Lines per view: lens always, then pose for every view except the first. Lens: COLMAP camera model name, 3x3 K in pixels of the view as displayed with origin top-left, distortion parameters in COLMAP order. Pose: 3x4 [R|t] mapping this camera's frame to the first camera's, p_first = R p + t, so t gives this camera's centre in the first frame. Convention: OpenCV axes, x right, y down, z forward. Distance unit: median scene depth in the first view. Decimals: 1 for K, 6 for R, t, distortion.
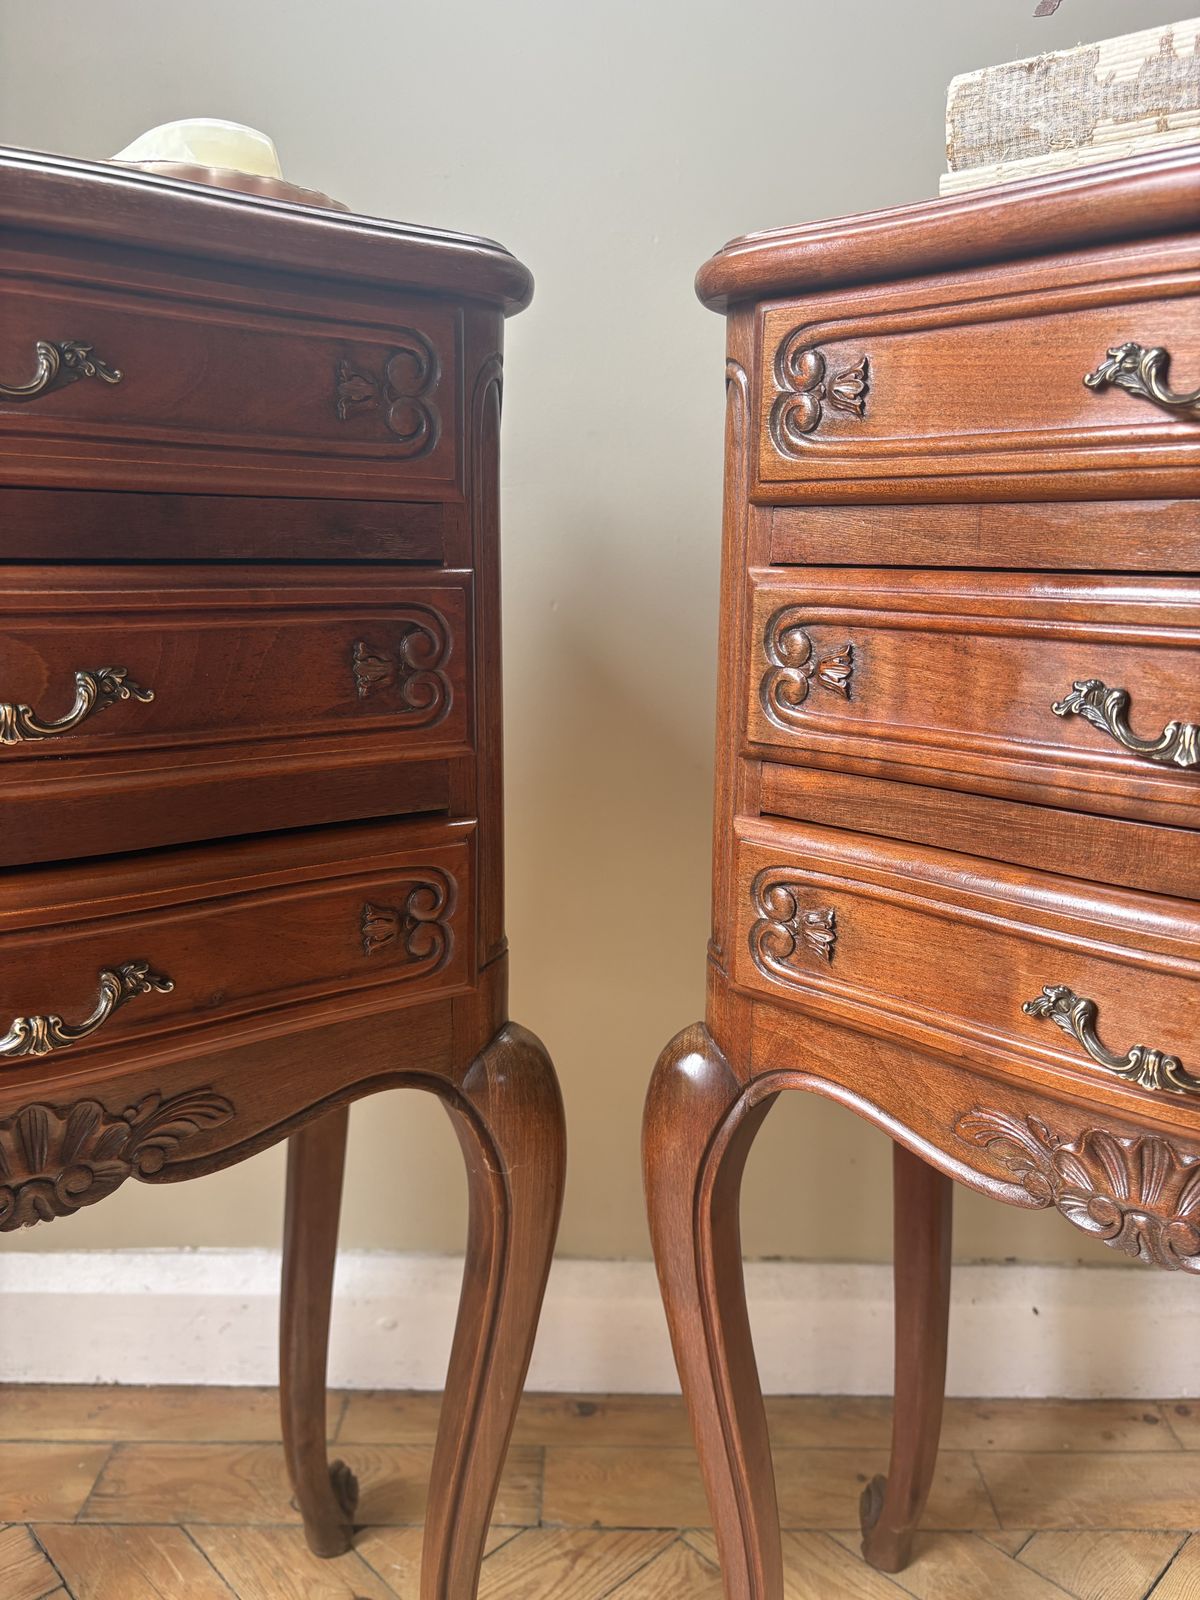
lens RADIAL K [[1227.2, 0, 599.9], [0, 1227.2, 800.4], [0, 0, 1]] dist [0.020874, -0.039063]
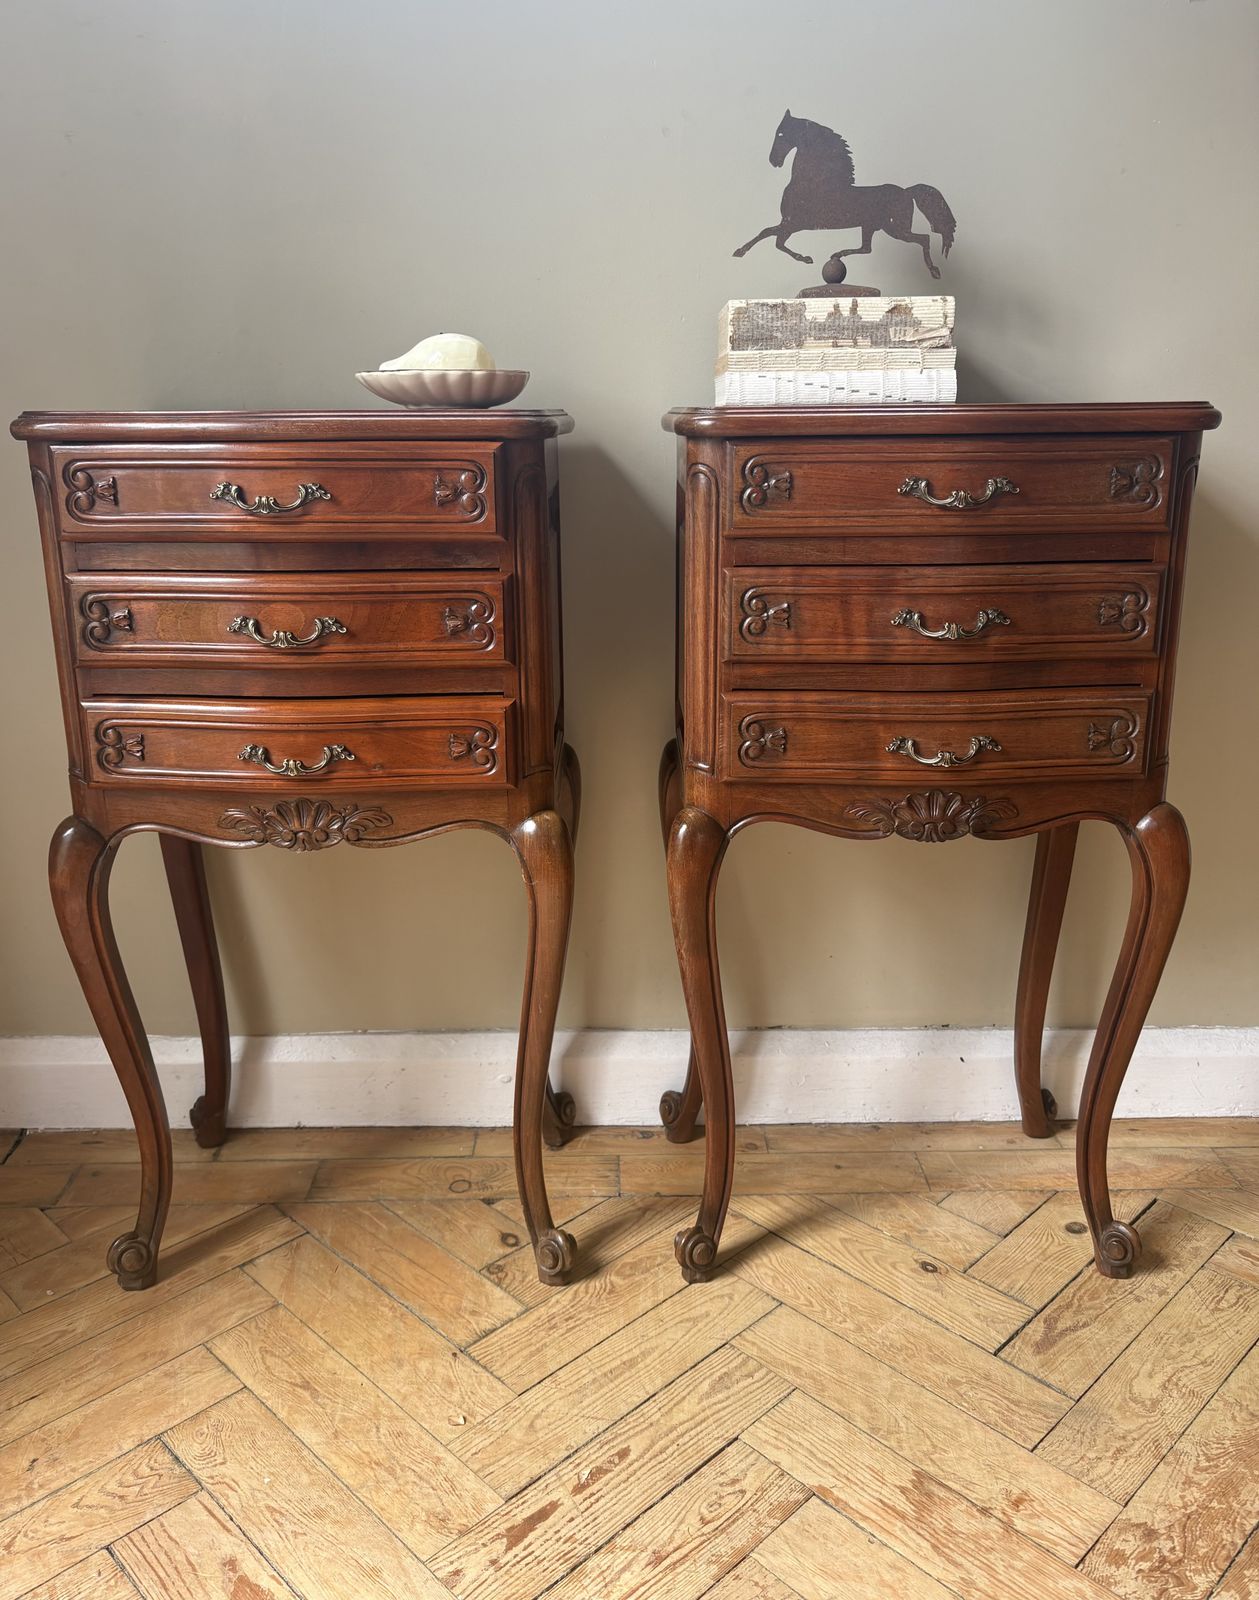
lens RADIAL K [[1301.0, 0, 625.8], [0, 1301.0, 765.8], [0, 0, 1]] dist [0.054914, -0.070533]
pose [[0.999755, -0.020244, 0.008944, -0.047685], [0.019767, 0.998526, 0.050546, -0.008824], [-0.009954, -0.050357, 0.998682, -0.583744]]
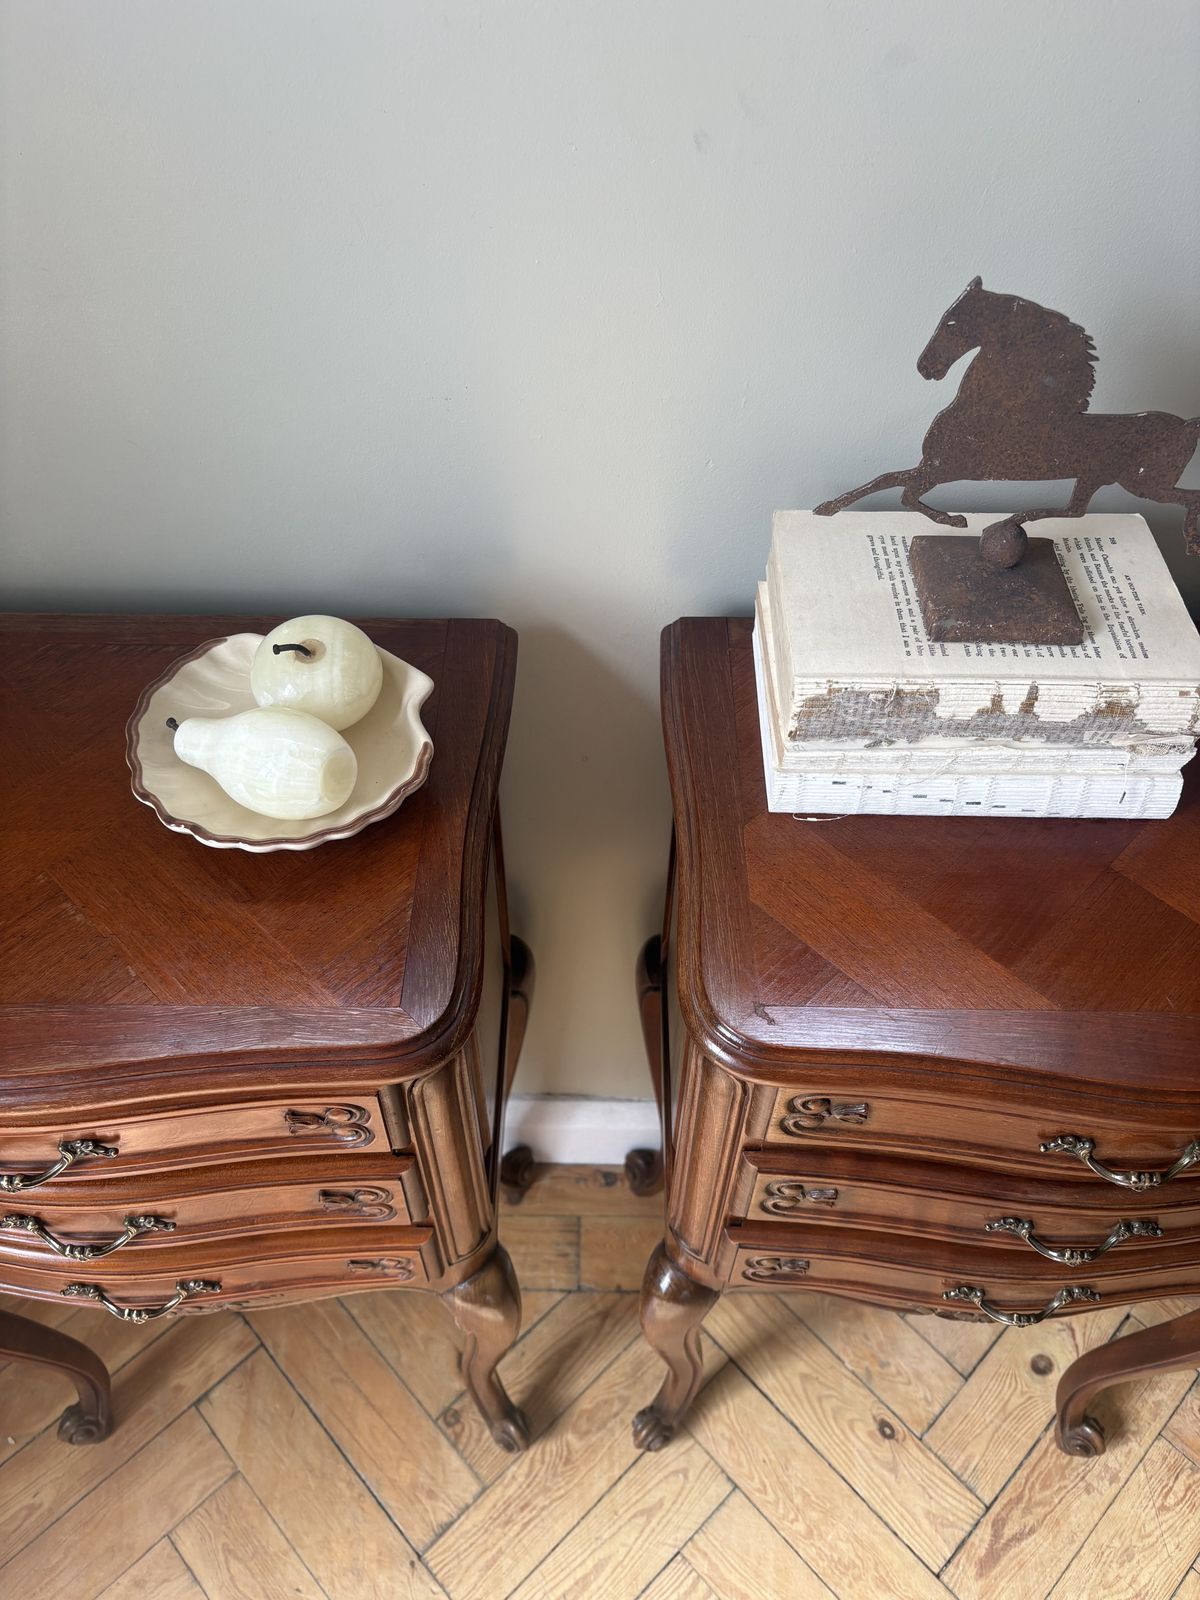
lens RADIAL K [[1213.0, 0, 595.9], [0, 1213.0, 788.3], [0, 0, 1]] dist [0.046153, -0.059625]
pose [[0.999994, 0.002230, -0.002704, -0.028193], [-0.000105, 0.790301, 0.612719, -0.797416], [0.003503, -0.612715, 0.790296, 0.238278]]
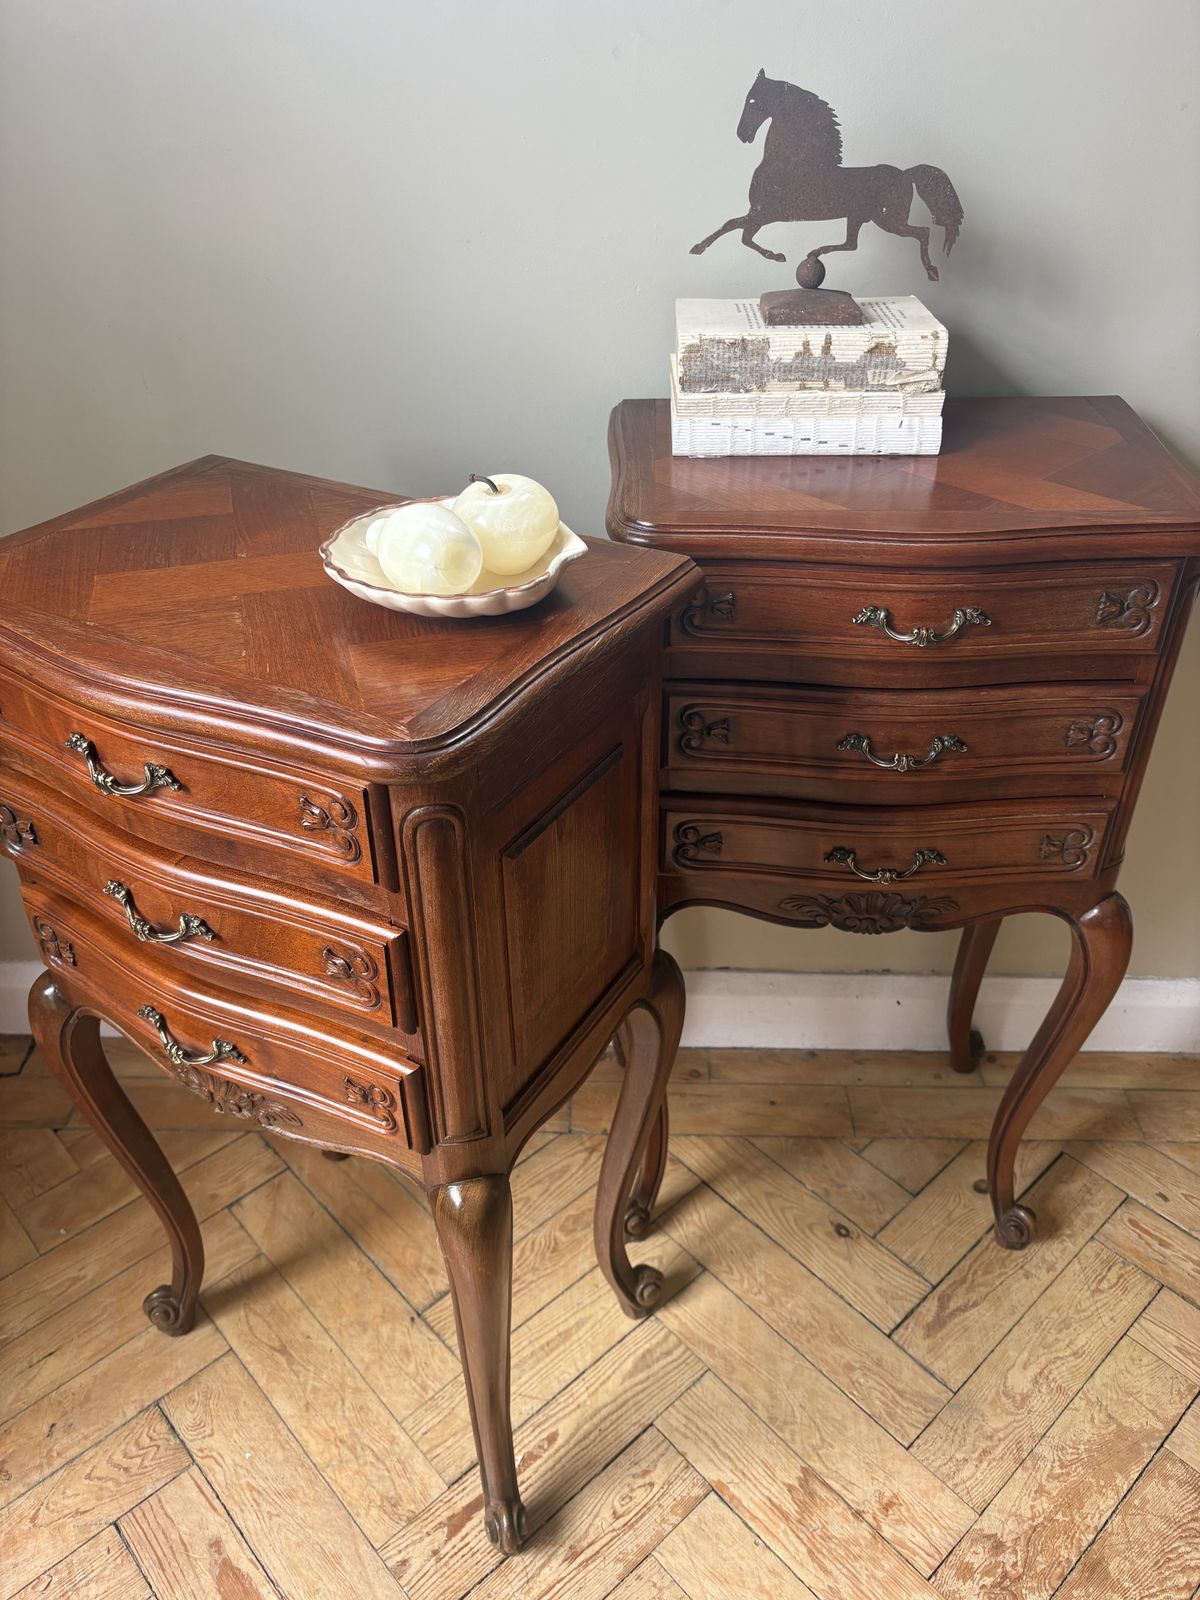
lens RADIAL K [[1213.1, 0, 594.9], [0, 1213.1, 797.8], [0, 0, 1]] dist [0.032264, -0.037523]
pose [[0.999394, -0.003245, -0.034655, 0.044267], [0.016054, 0.926393, 0.376215, -0.453420], [0.030883, -0.376543, 0.925884, -0.347037]]
